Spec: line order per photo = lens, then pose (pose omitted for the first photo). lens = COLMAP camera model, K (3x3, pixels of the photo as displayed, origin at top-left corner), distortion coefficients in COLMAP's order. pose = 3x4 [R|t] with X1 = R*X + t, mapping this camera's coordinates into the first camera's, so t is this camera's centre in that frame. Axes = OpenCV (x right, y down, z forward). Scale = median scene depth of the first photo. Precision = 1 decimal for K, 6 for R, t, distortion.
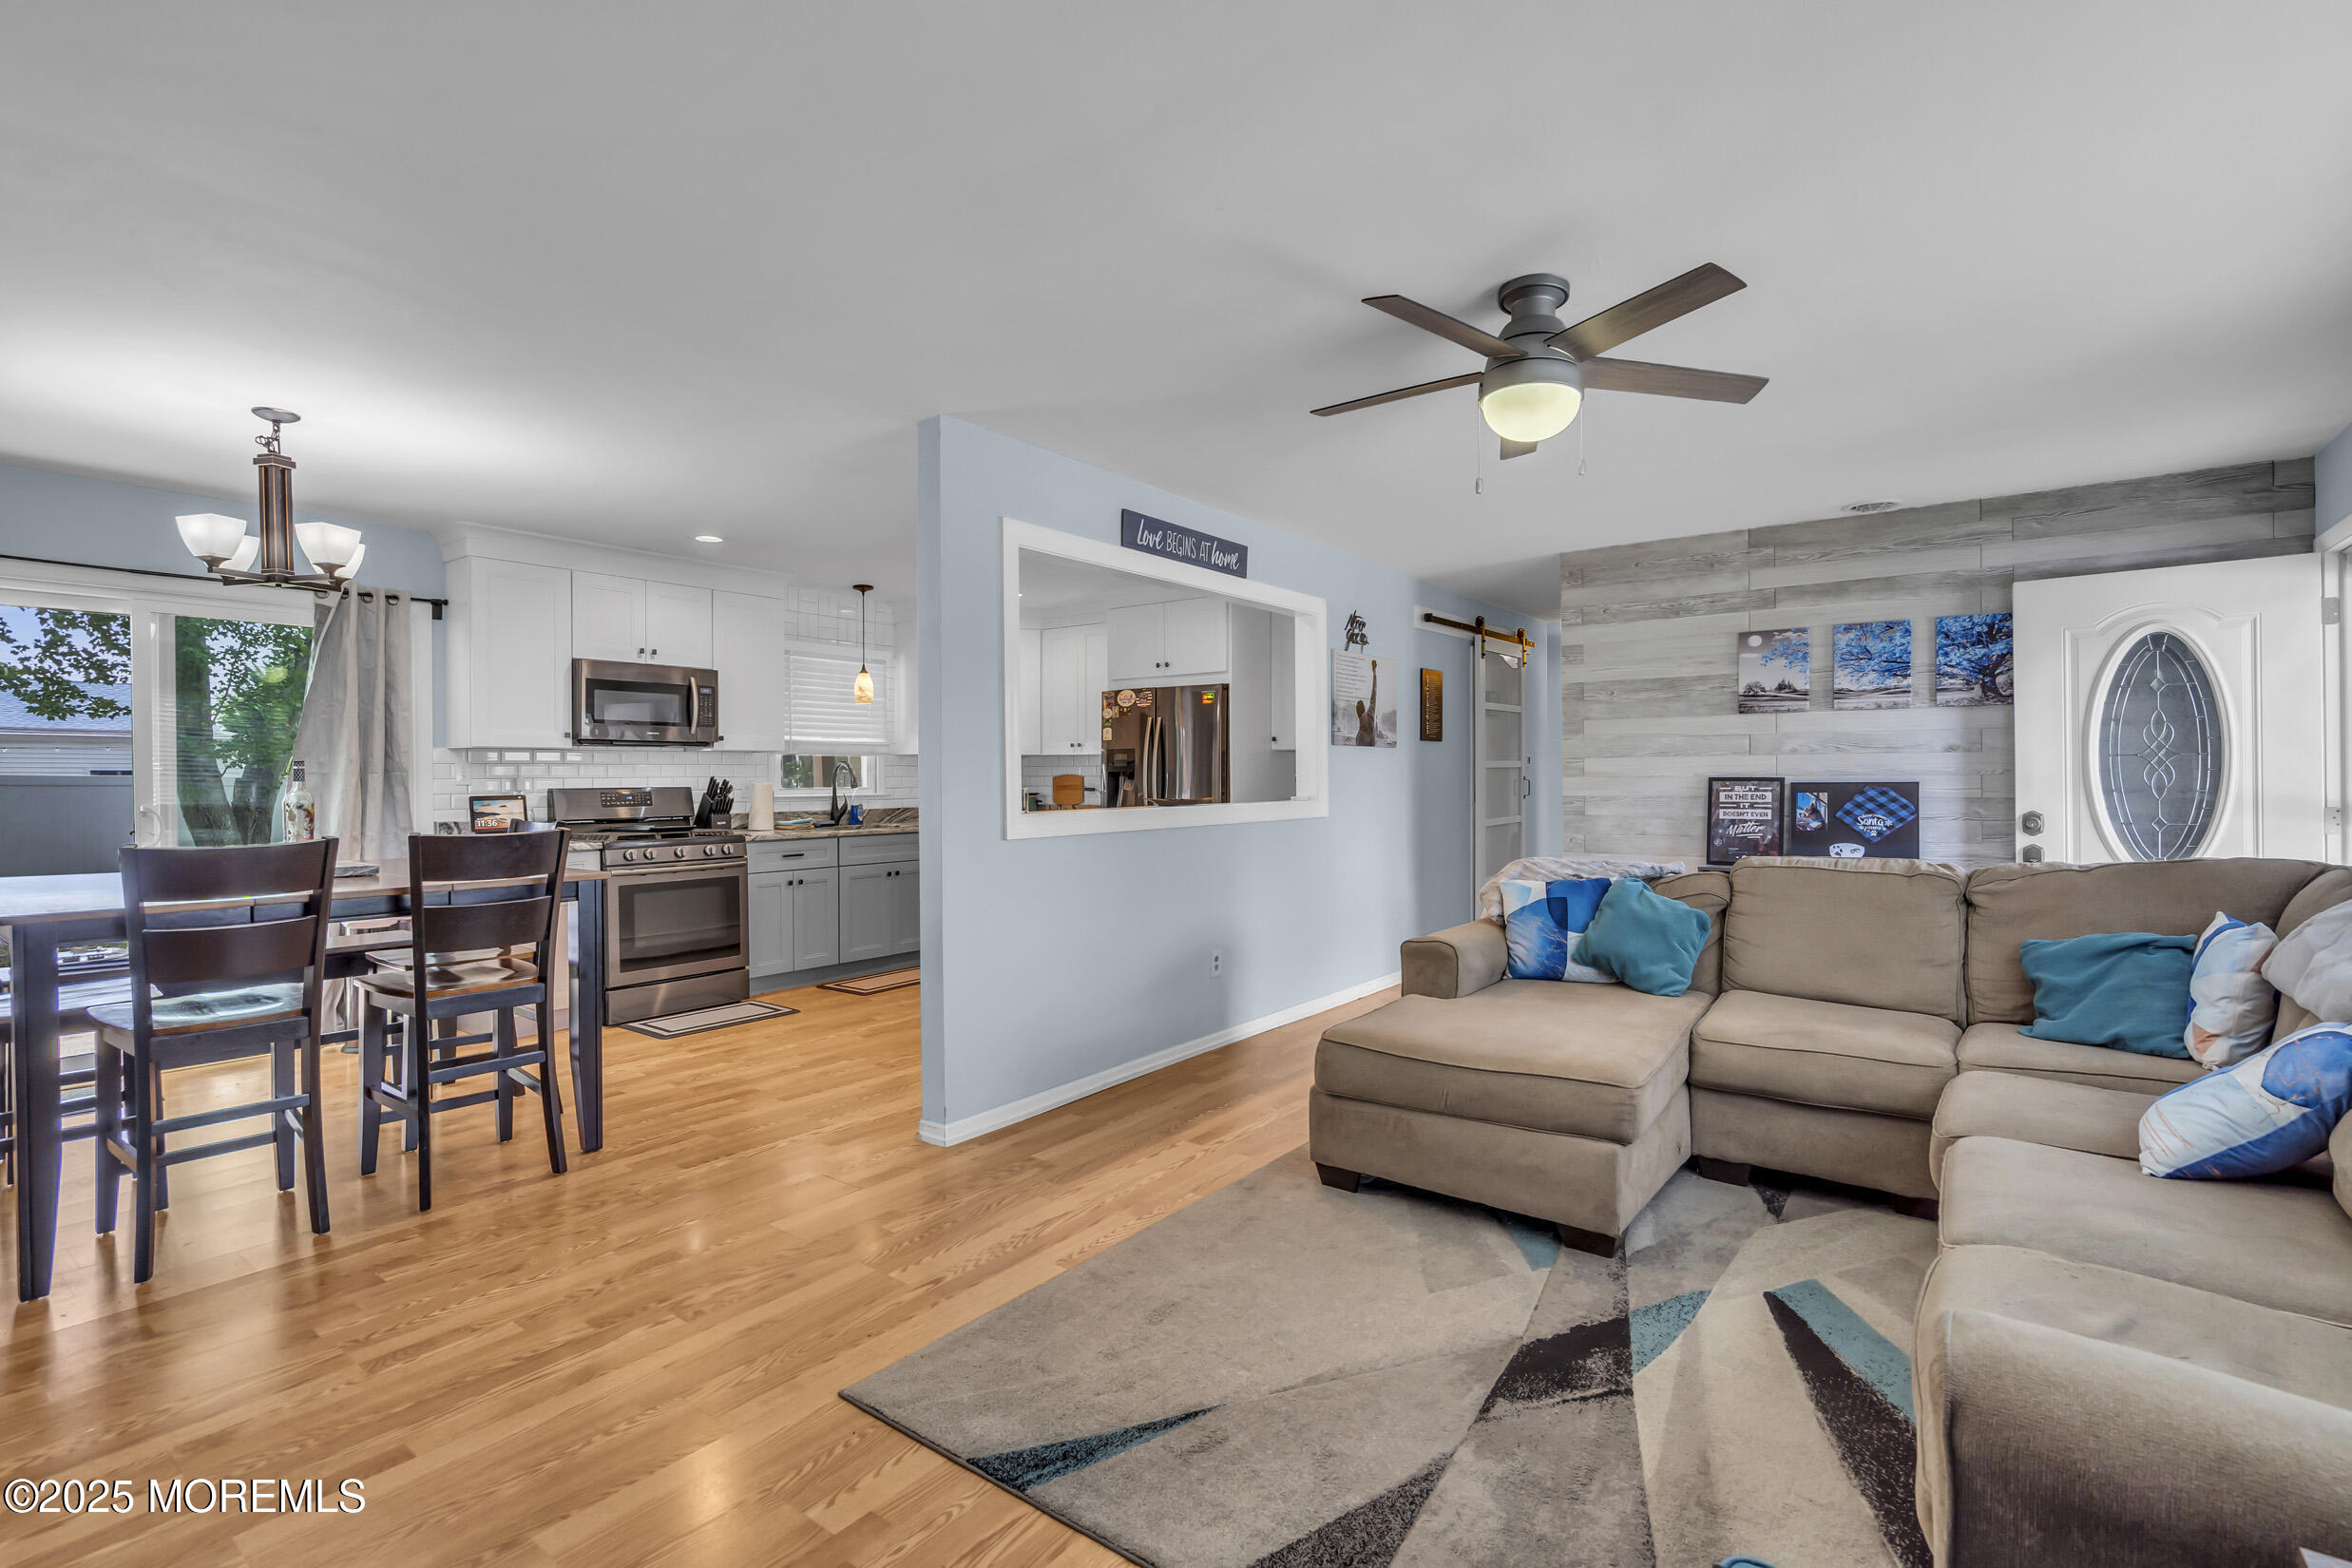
lens RADIAL K [[1074.6, 0, 1169.6], [0, 1074.6, 778.4], [0, 0, 1]] dist [-0.002674, 0.000251]
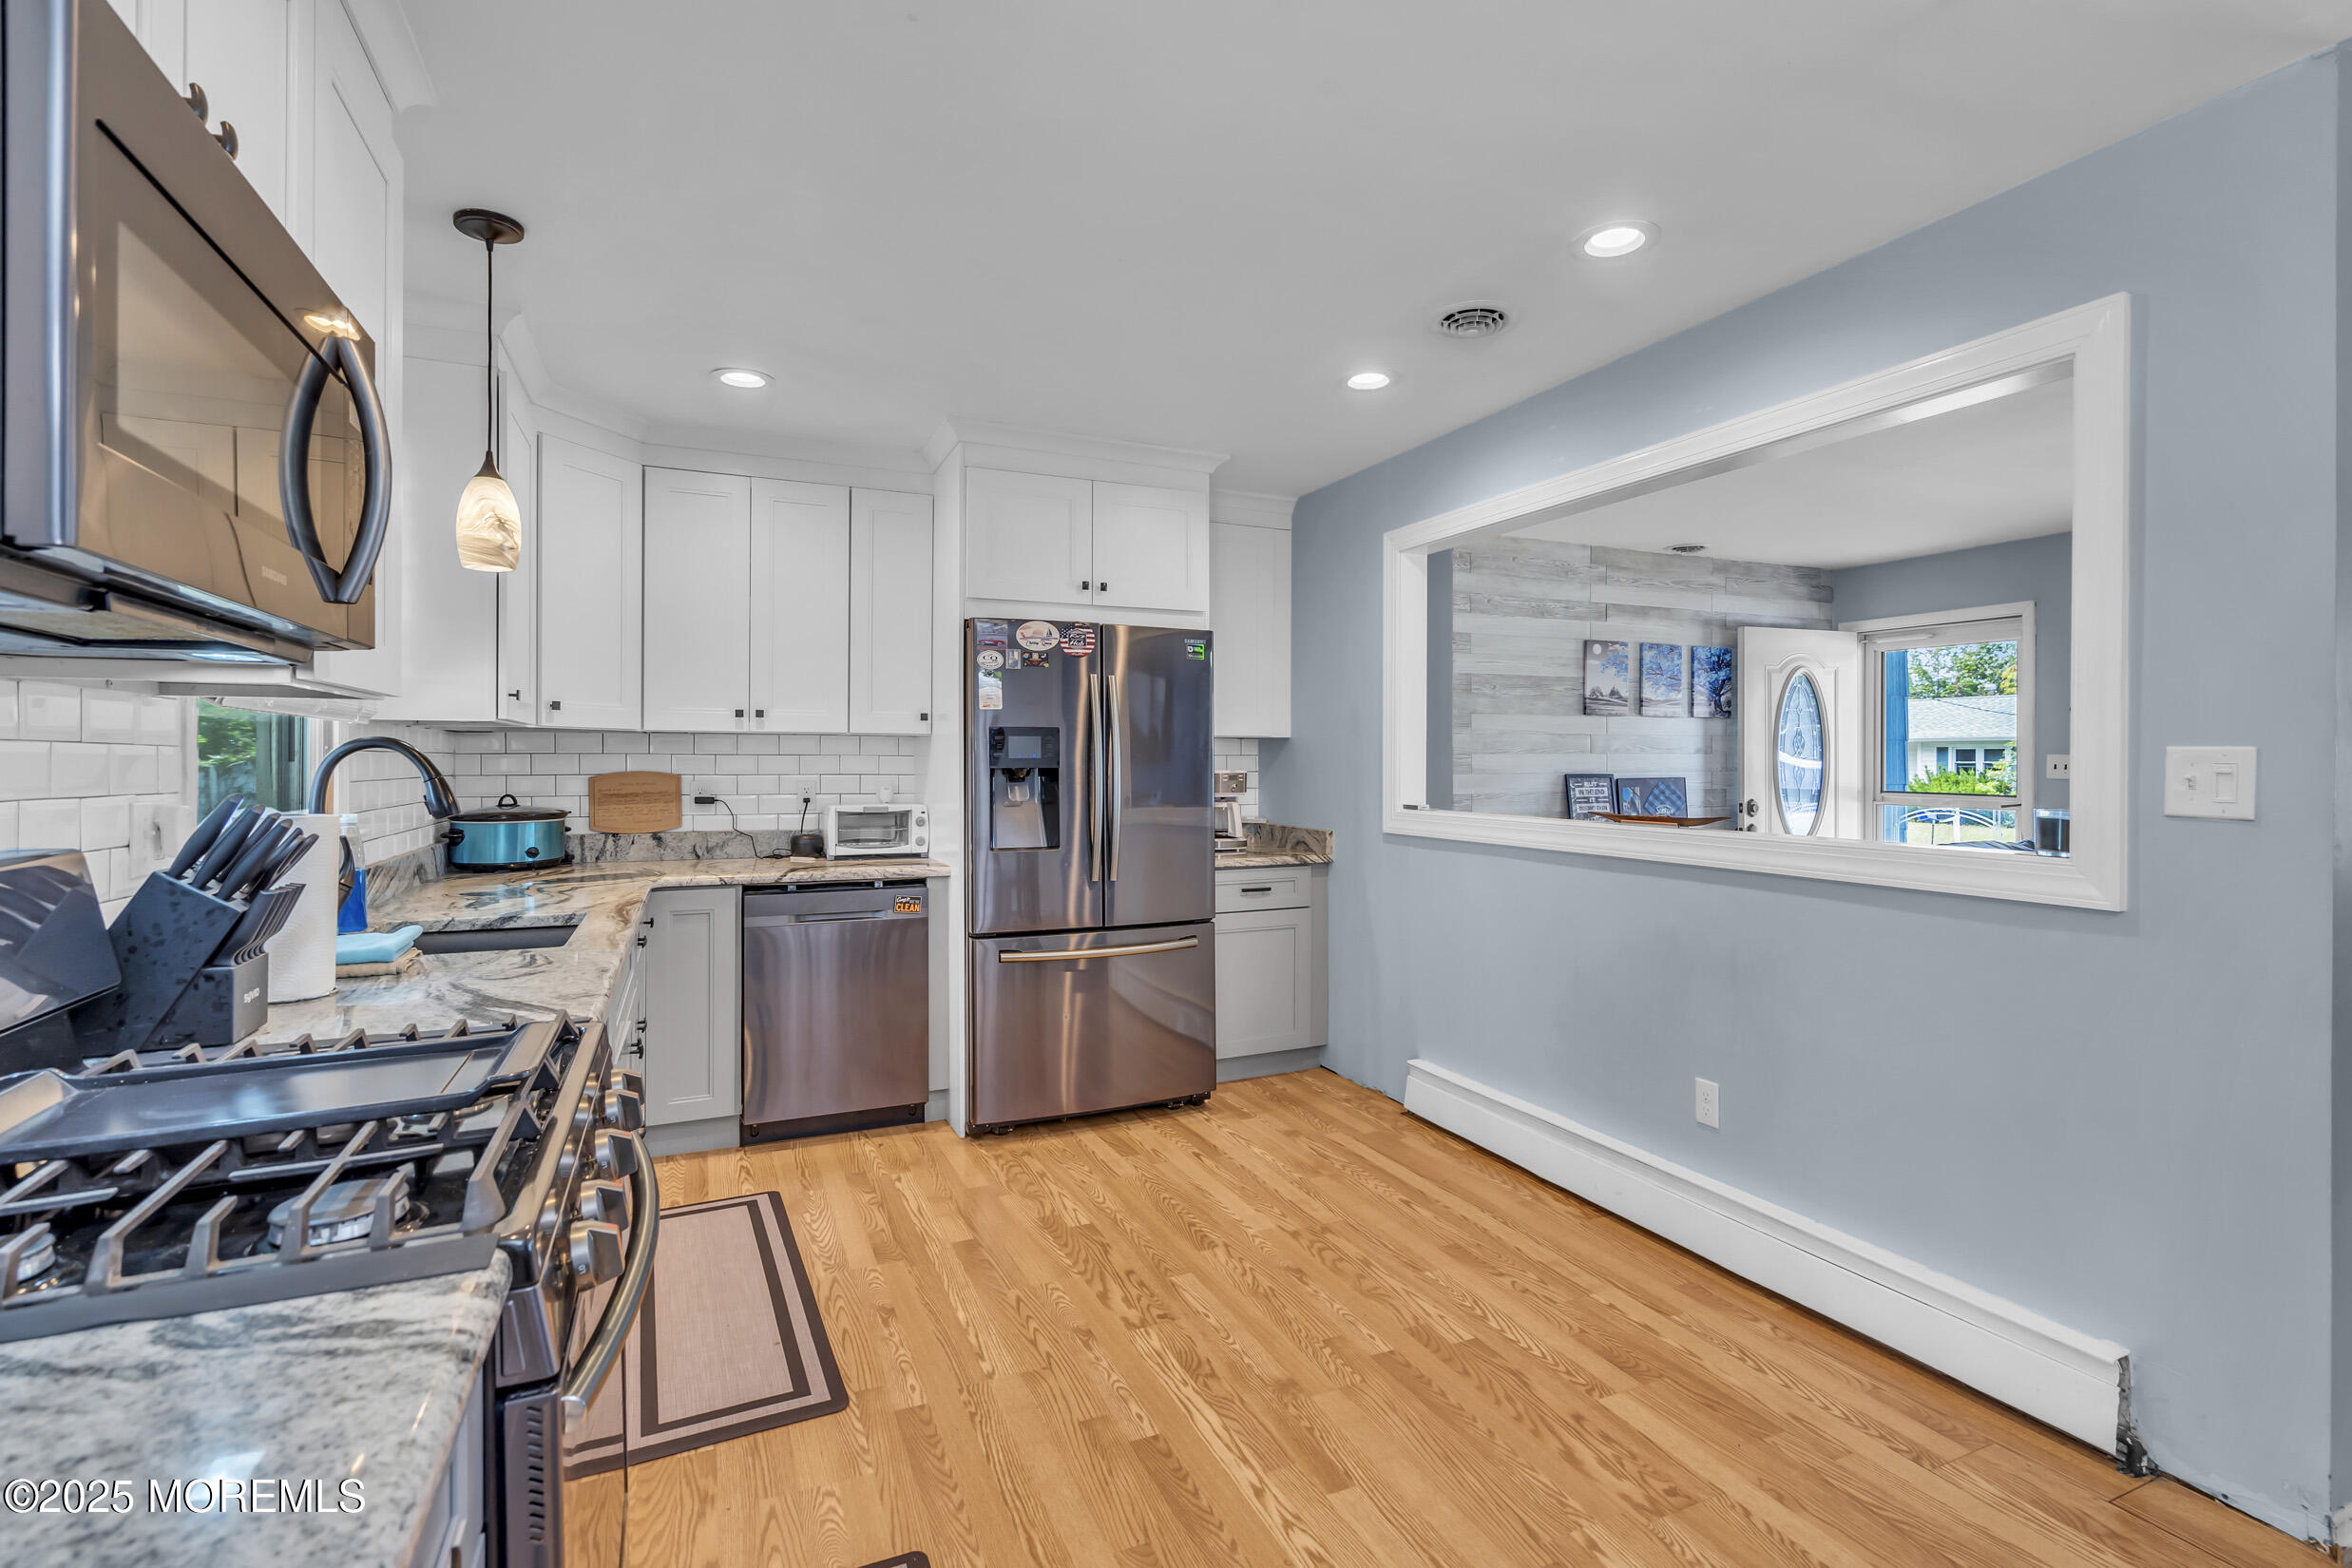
lens RADIAL K [[1077.8, 0, 1174.7], [0, 1077.8, 763.2], [0, 0, 1]] dist [-0.002001, 0.000332]
pose [[0.485146, 0.001973, 0.874431, -0.620565], [-0.000184, 0.999998, -0.002154, -0.009506], [-0.874433, 0.000884, 0.485145, 0.842007]]
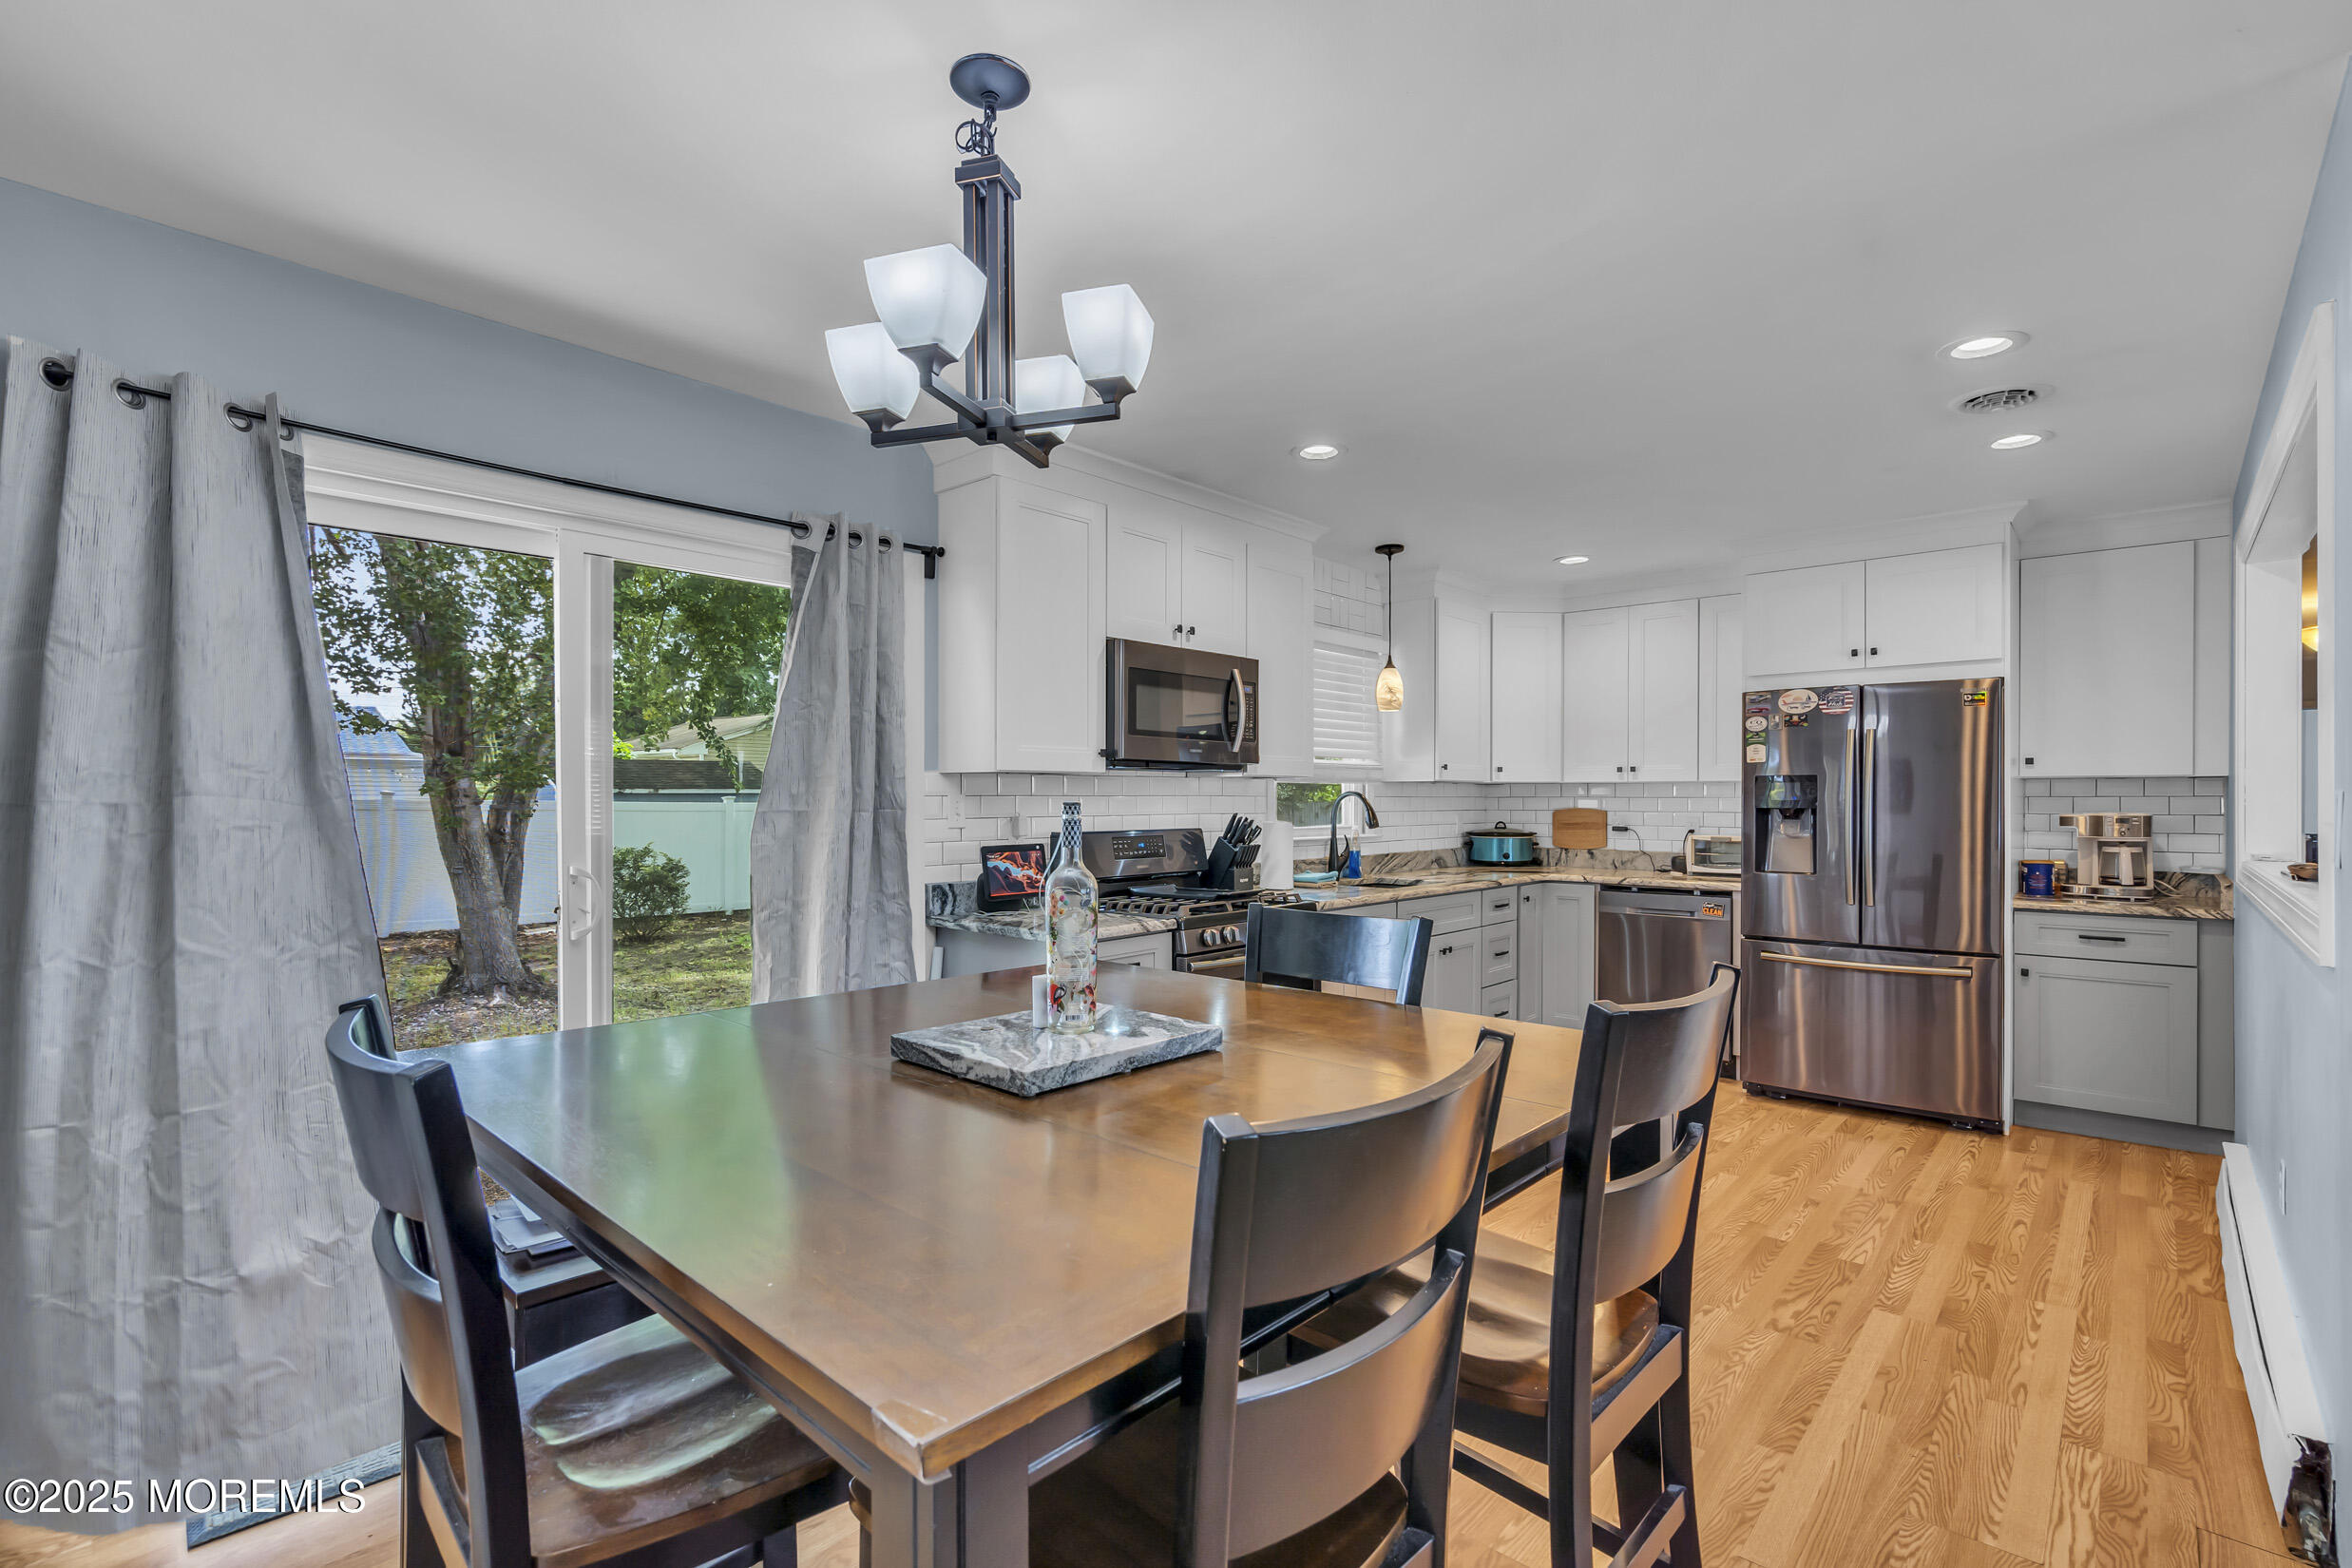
lens RADIAL K [[1079.5, 0, 1178.1], [0, 1079.5, 800.5], [0, 0, 1]] dist [0.000430, 0.001067]
pose [[0.996426, 0.004691, -0.084339, -0.474370], [-0.004784, 0.999988, -0.000900, -0.010826], [0.084334, 0.001300, 0.996437, 0.351343]]
